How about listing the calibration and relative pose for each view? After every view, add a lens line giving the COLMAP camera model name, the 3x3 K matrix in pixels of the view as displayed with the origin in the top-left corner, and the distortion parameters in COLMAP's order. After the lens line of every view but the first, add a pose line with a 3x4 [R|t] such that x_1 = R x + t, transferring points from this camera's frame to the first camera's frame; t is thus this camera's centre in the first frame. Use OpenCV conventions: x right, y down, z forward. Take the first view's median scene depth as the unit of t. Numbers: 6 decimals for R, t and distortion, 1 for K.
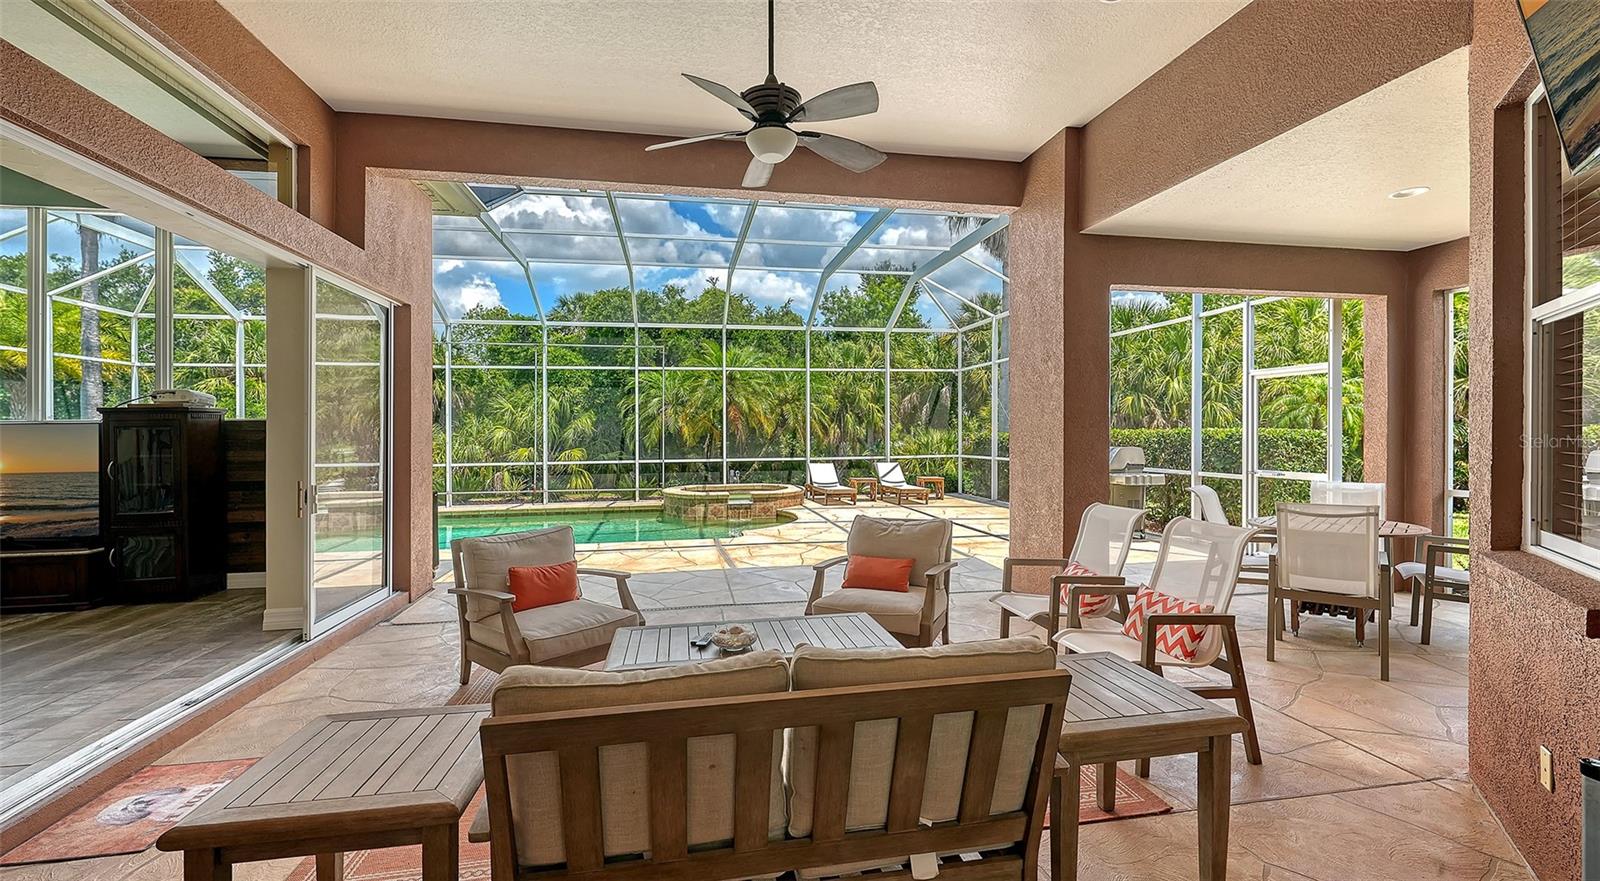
lens RADIAL K [[655.8, 0, 820.9], [0, 655.8, 442.5], [0, 0, 1]] dist [-0.025073, -0.000204]
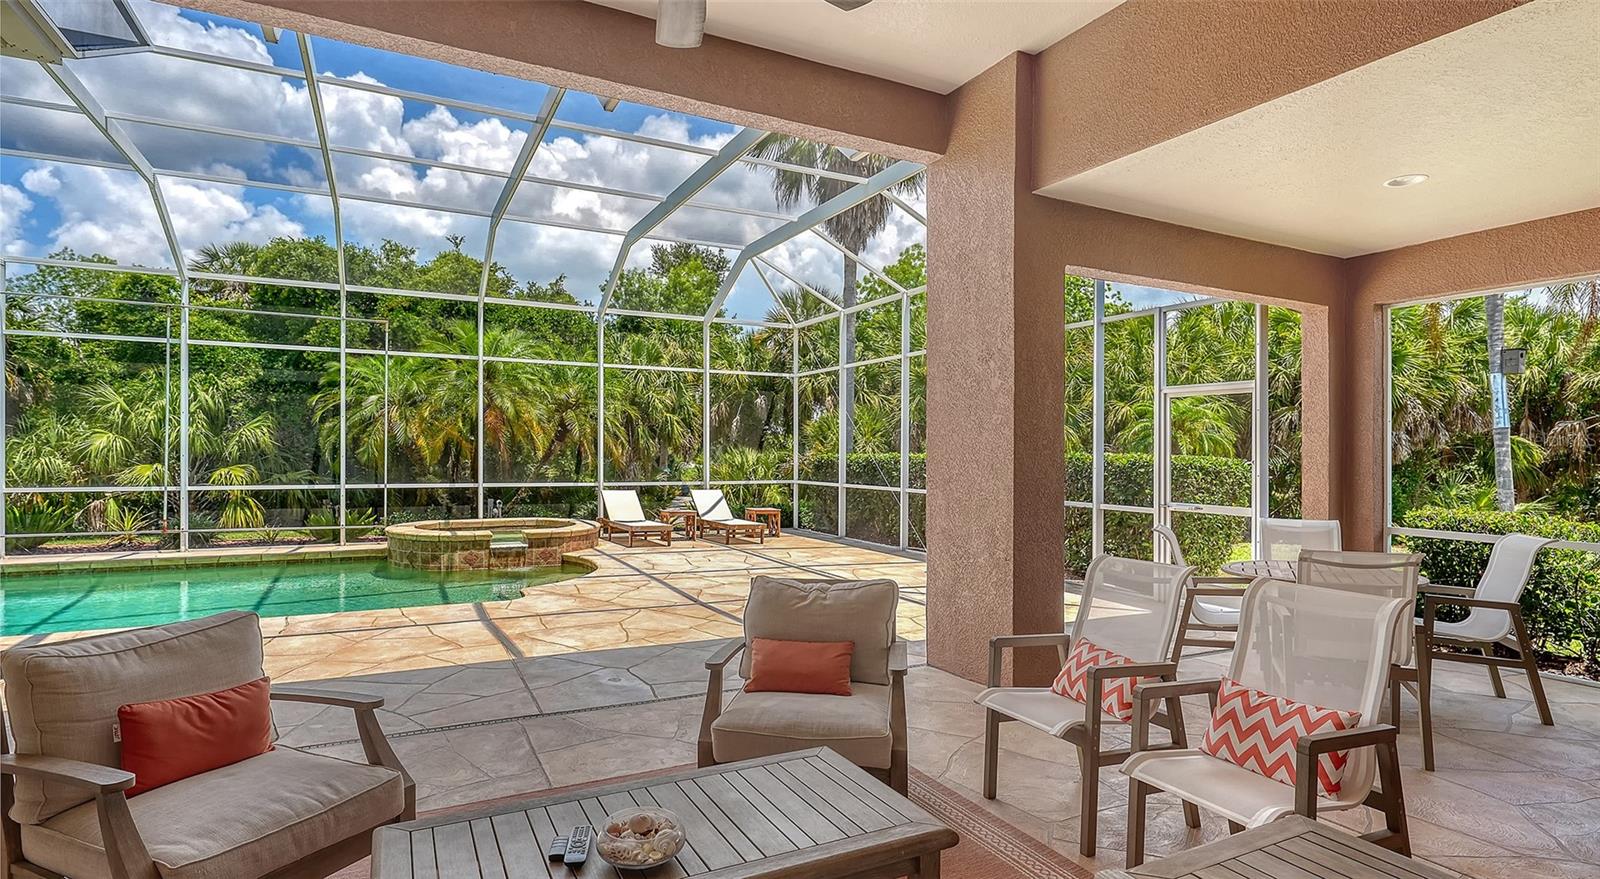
lens RADIAL K [[793.3, 0, 830.1], [0, 793.3, 468.3], [0, 0, 1]] dist [-0.015894, 0.001375]
pose [[0.957486, 0.012490, 0.288210, -0.059710], [-0.014238, 0.999891, 0.003969, -0.001200], [-0.288129, -0.007904, 0.957559, 0.122225]]
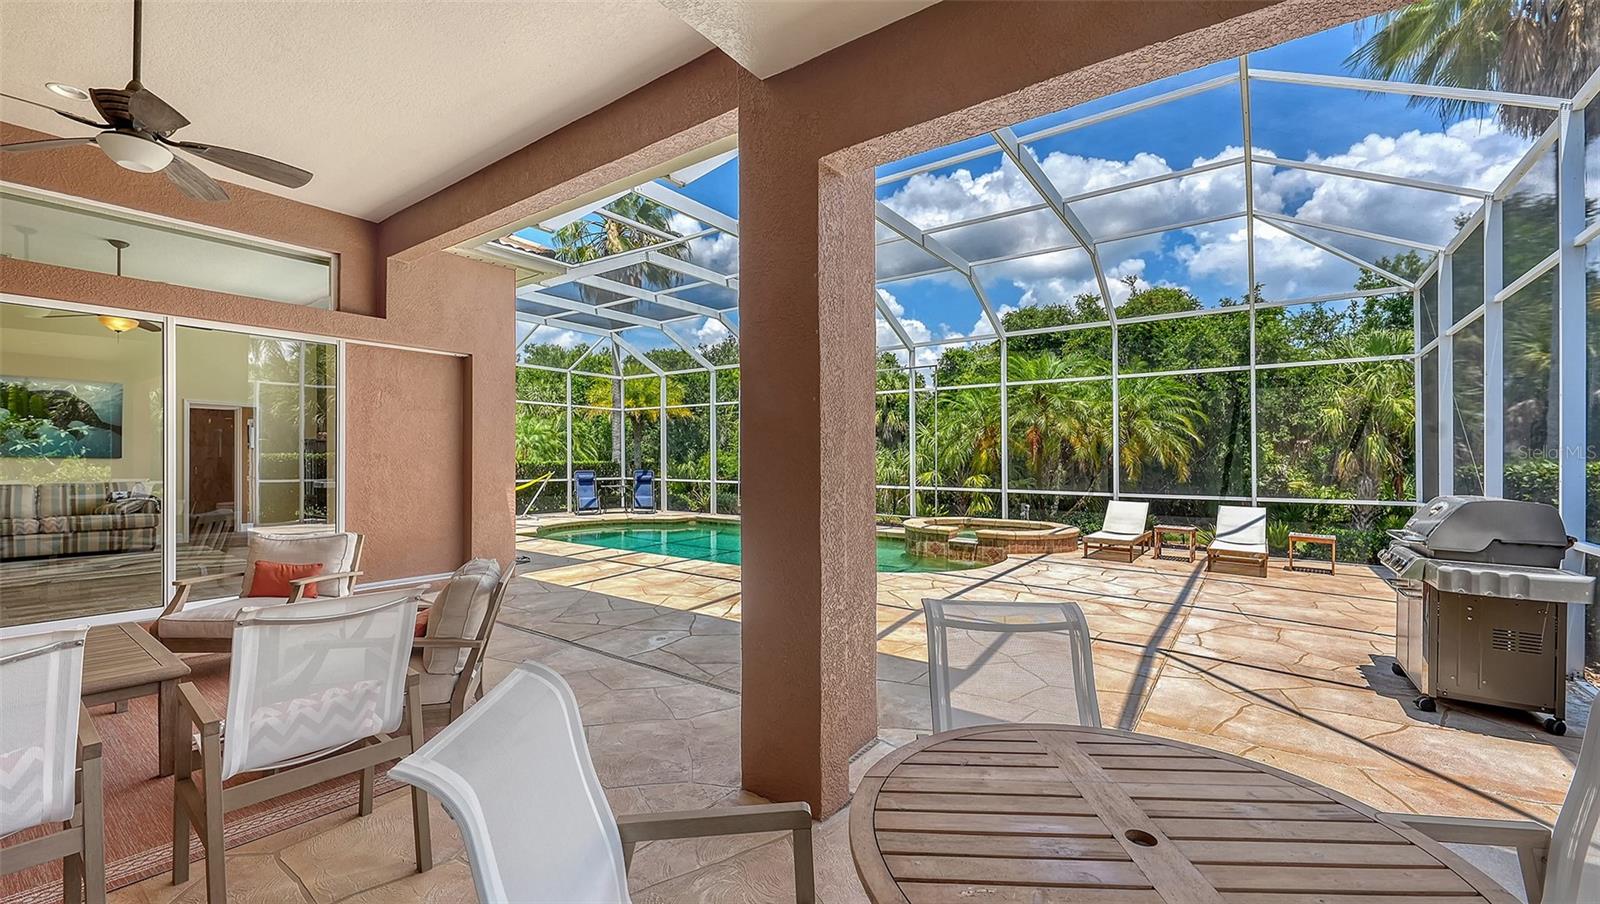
lens RADIAL K [[646.3, 0, 793.5], [0, 646.3, 448.7], [0, 0, 1]] dist [-0.005369, -0.001855]
pose [[0.663120, 0.000989, -0.748513, 0.569461], [-0.025091, 0.999467, -0.020907, -0.005823], [0.748093, 0.032645, 0.662791, 0.467861]]
